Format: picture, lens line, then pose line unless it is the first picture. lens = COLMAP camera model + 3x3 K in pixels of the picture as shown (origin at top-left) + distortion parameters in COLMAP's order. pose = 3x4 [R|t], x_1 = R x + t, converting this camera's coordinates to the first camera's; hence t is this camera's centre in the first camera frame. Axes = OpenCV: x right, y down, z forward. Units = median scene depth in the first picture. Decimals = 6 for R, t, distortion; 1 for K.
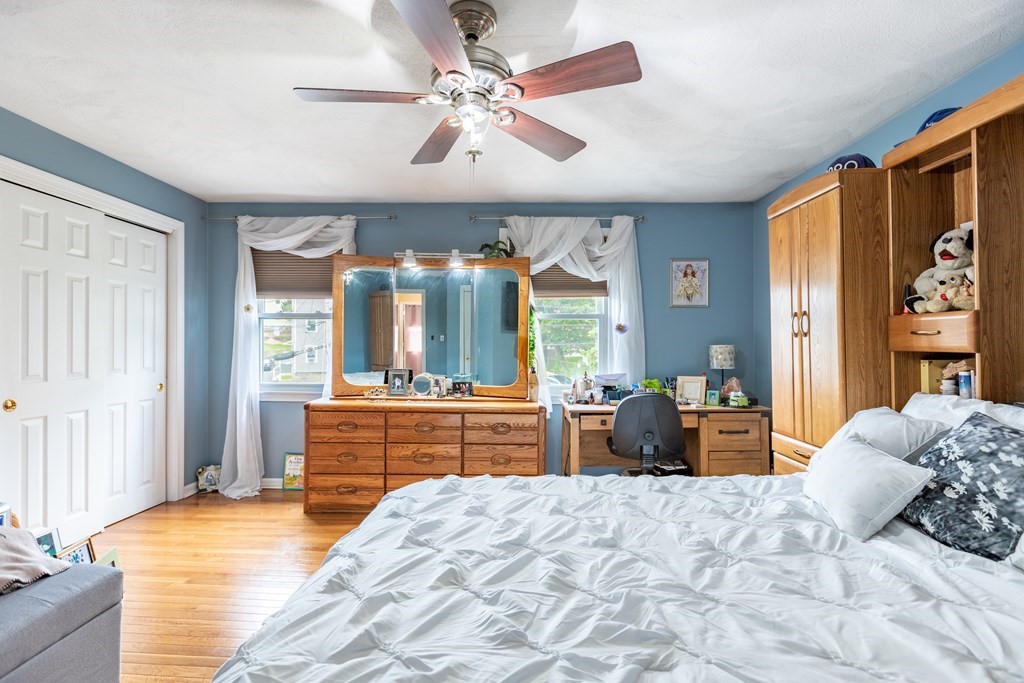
lens RADIAL K [[466.6, 0, 512.0], [0, 466.6, 341.5], [0, 0, 1]] dist [-0.001239, 0.000190]
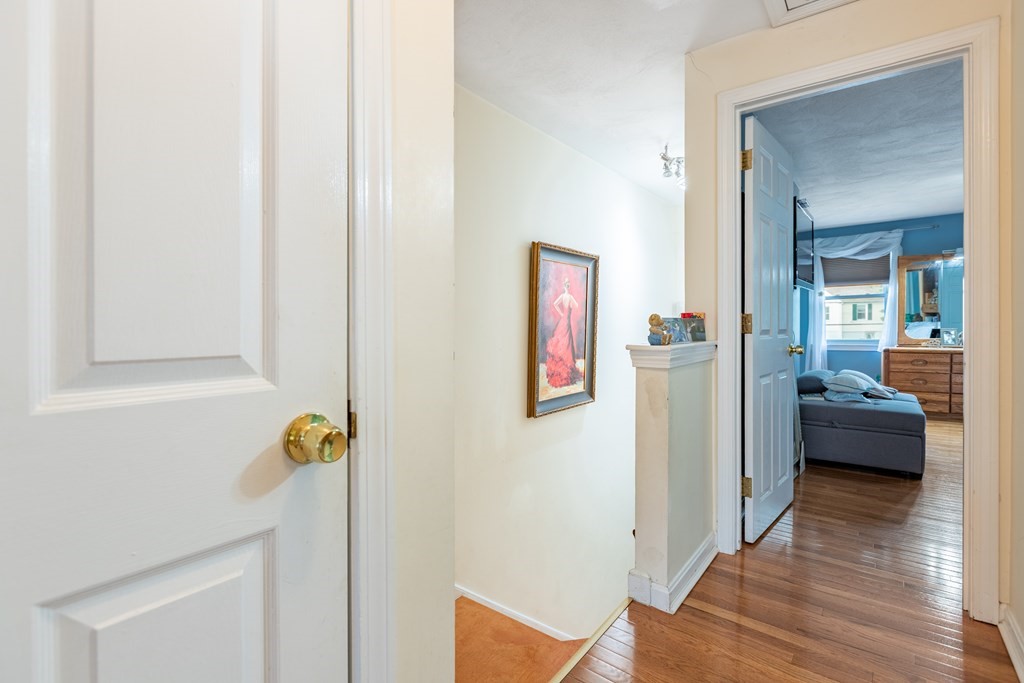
lens RADIAL K [[466.6, 0, 512.0], [0, 466.6, 341.5], [0, 0, 1]] dist [-0.001239, 0.000190]
pose [[0.808102, 0.001313, -0.589041, -0.501274], [0.018470, 0.999449, 0.027567, 0.034812], [0.588752, -0.033156, 0.807633, -1.064607]]
